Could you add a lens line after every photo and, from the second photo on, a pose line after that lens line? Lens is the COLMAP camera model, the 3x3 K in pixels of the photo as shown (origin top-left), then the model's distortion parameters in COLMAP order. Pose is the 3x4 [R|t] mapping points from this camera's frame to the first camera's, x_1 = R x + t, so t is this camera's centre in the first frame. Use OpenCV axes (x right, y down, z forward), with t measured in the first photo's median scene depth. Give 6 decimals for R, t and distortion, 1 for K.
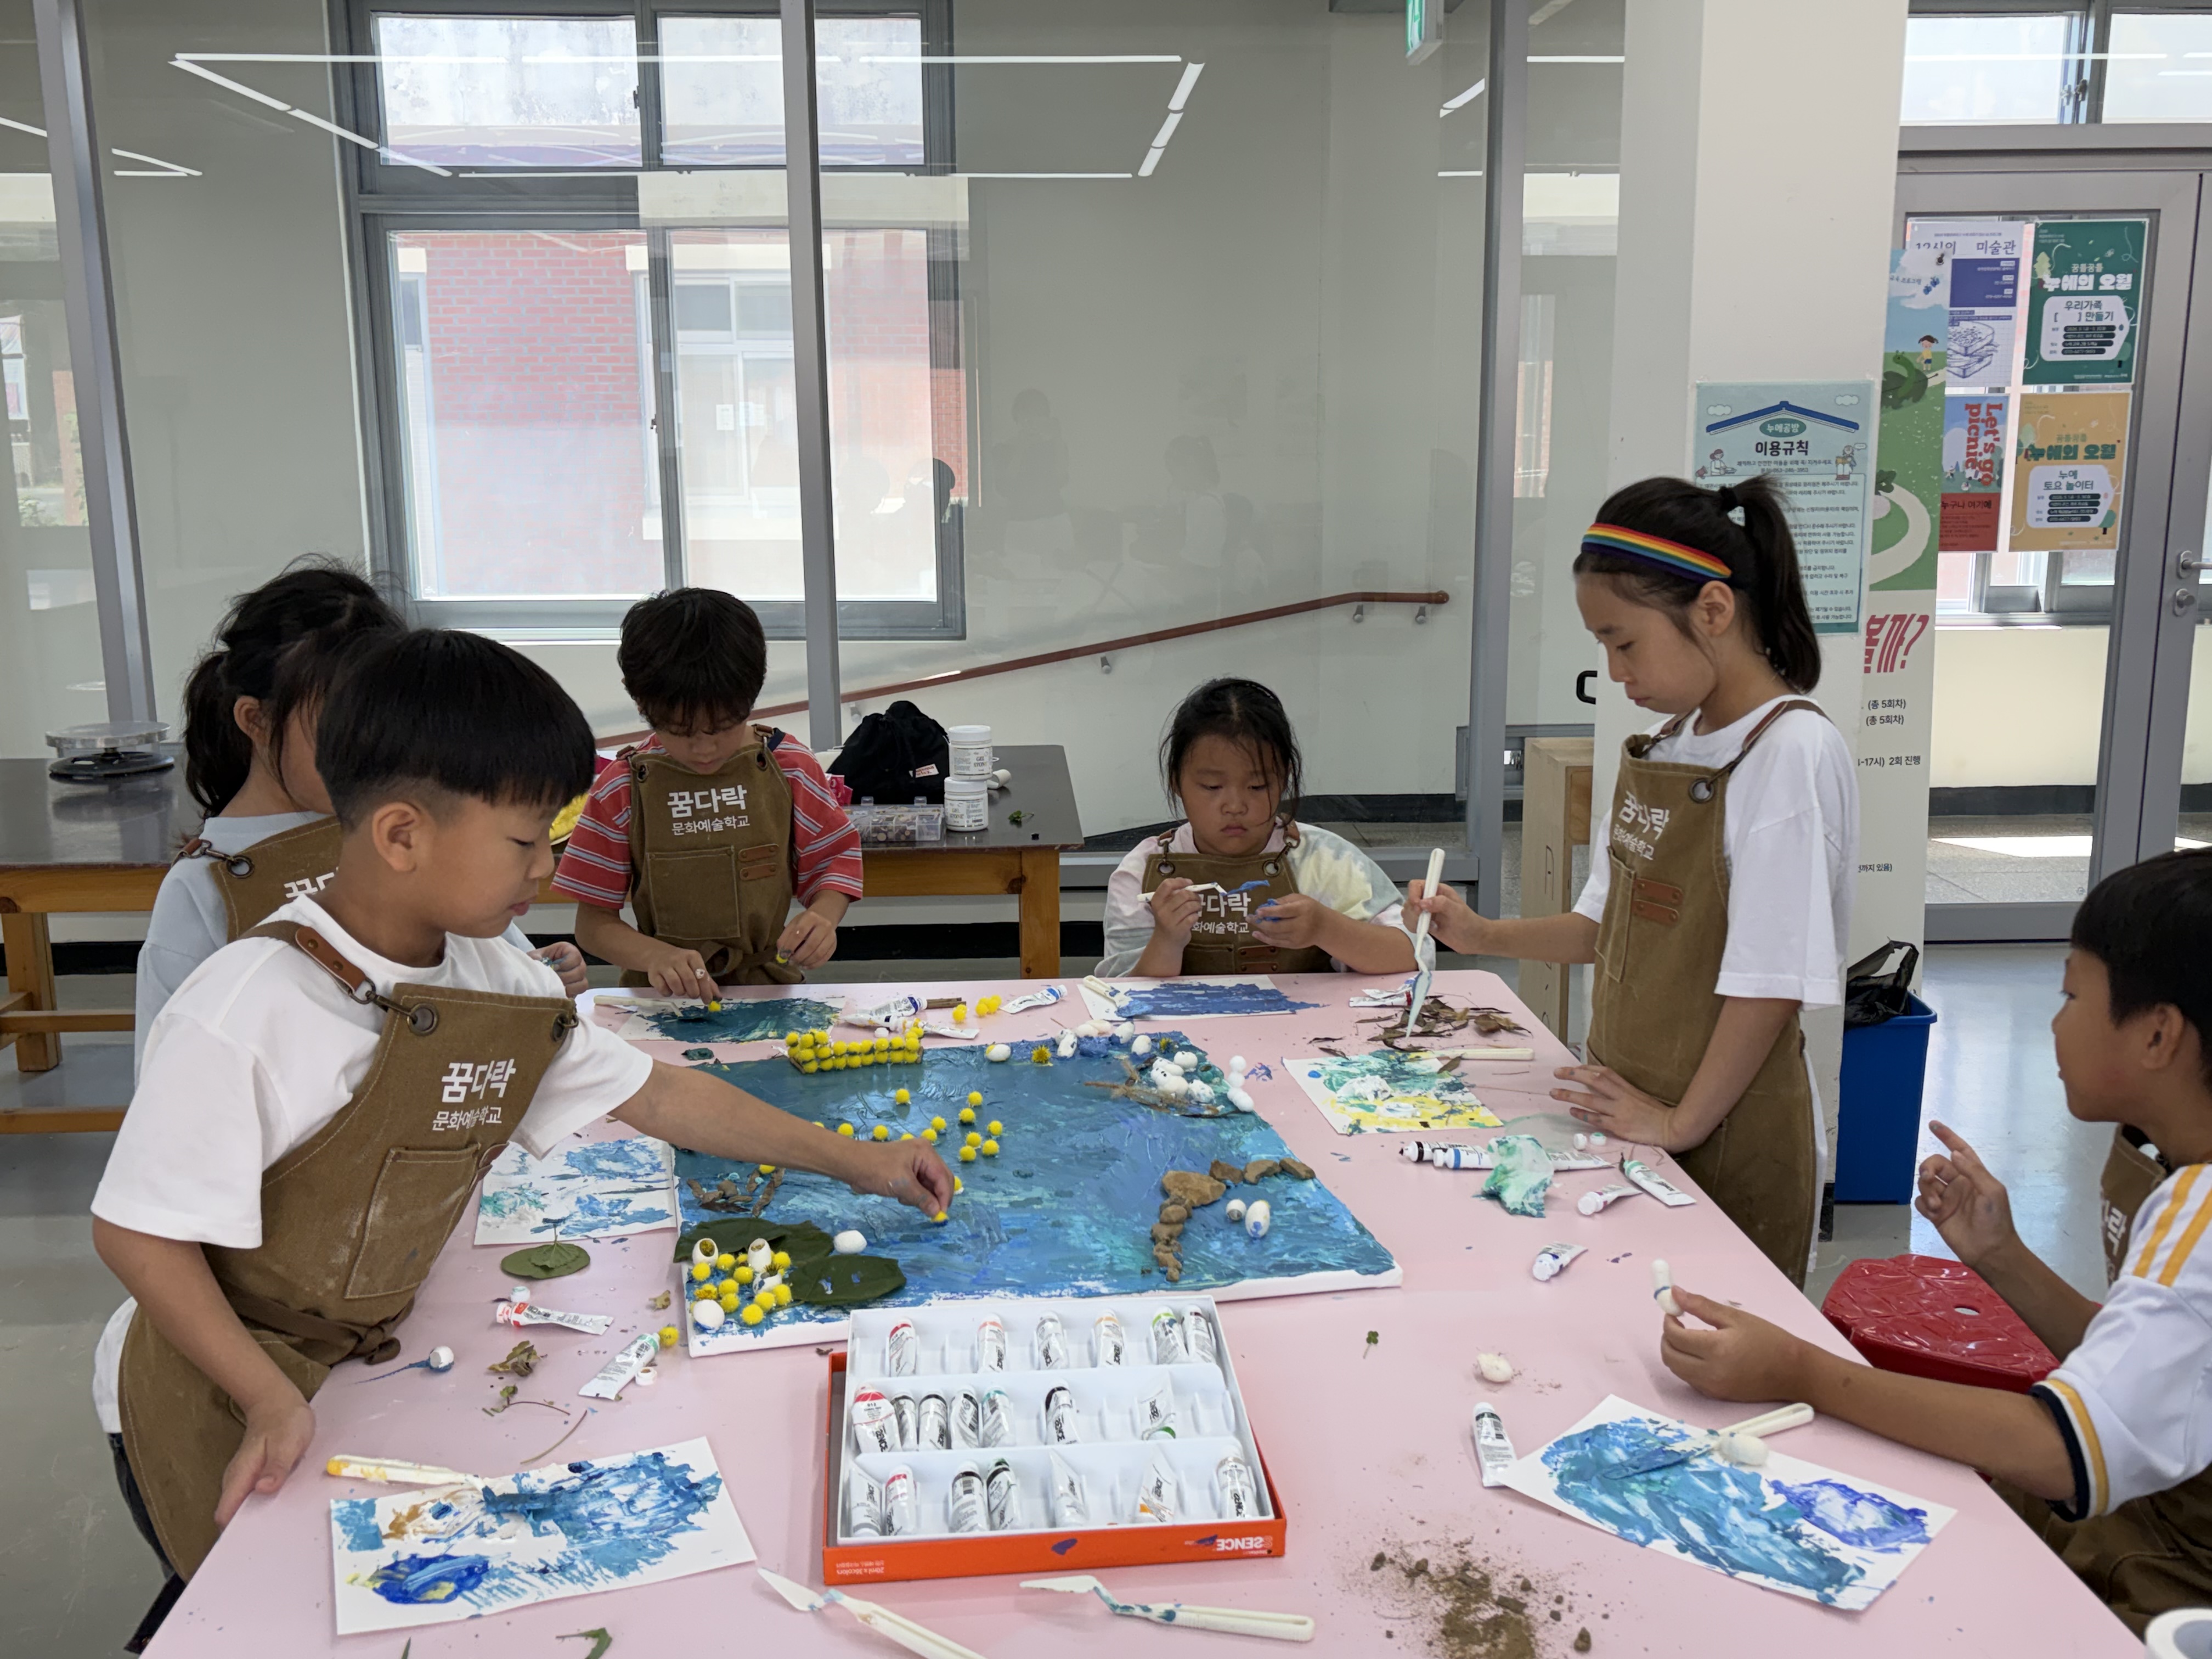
lens RADIAL K [[2054.7, 0, 1106.4], [0, 2054.7, 835.0], [0, 0, 1]] dist [0.002802, 0.000000]
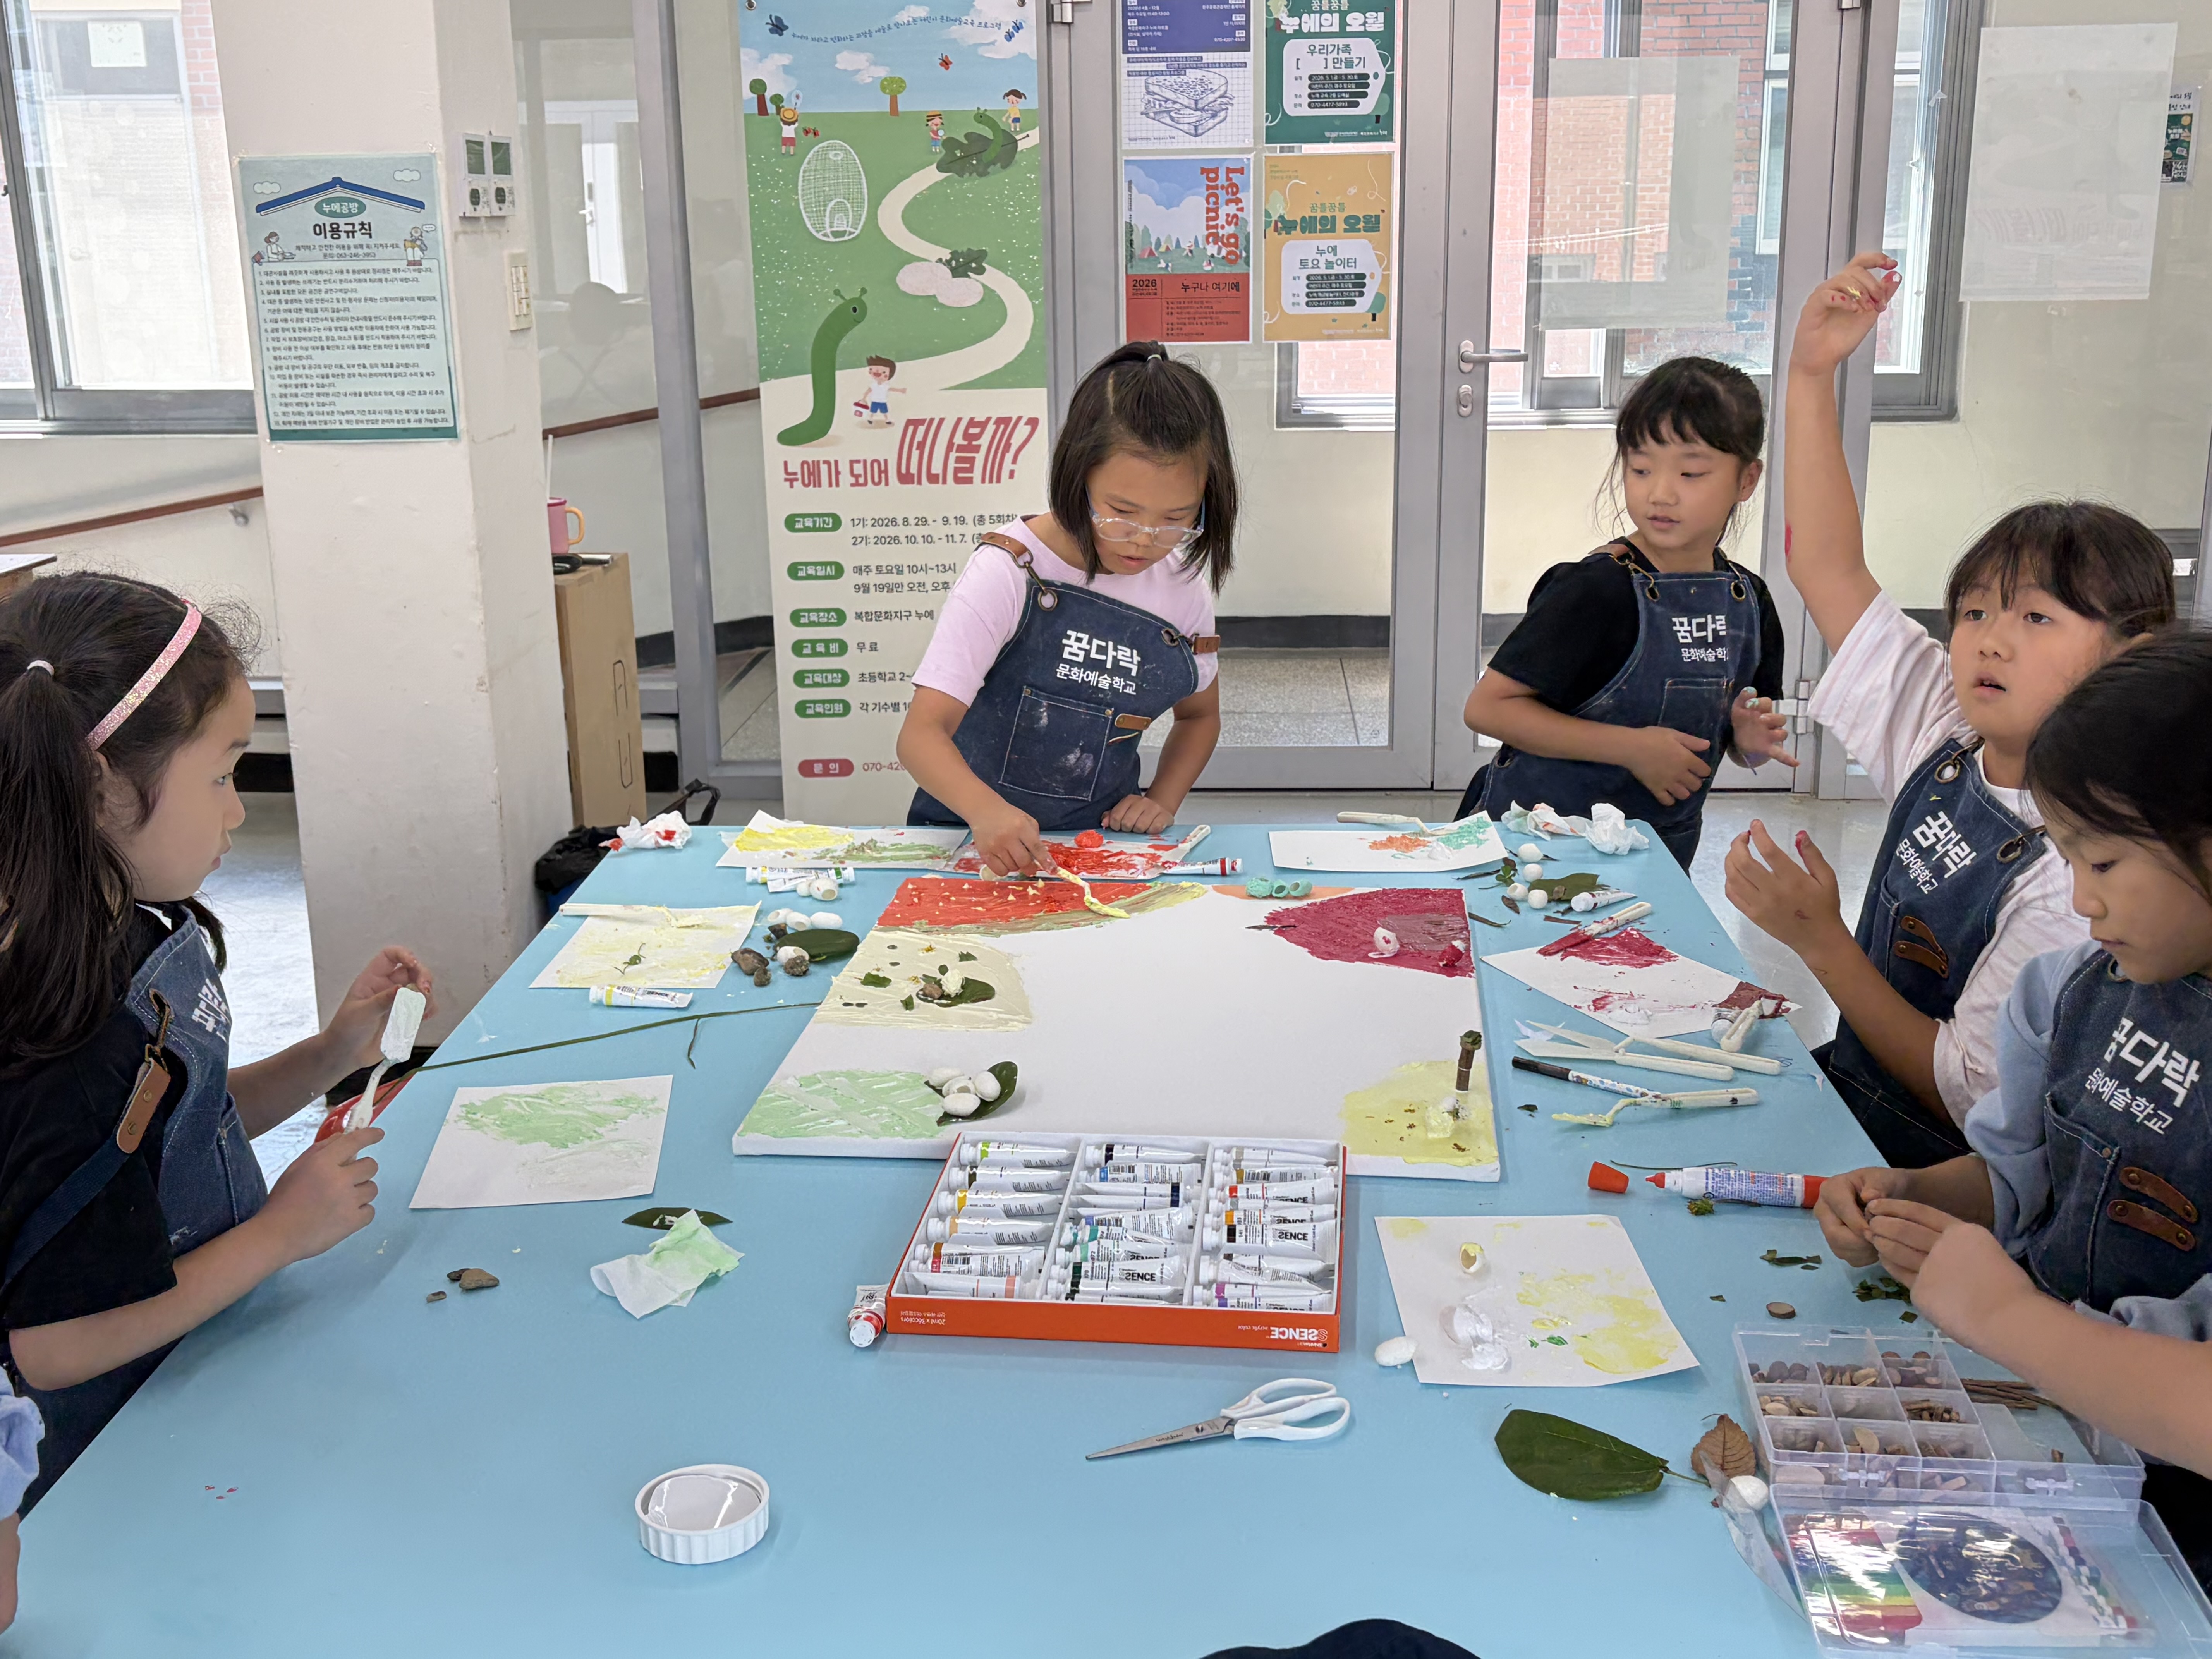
lens RADIAL K [[2417.9, 0, 1106.1], [0, 2417.9, 825.0], [0, 0, 1]] dist [0.001944, 0.000000]
pose [[0.997576, 0.012969, -0.068362, 0.455793], [-0.008590, 0.997915, 0.063965, -0.000503], [0.069049, -0.063223, 0.995608, -0.023363]]
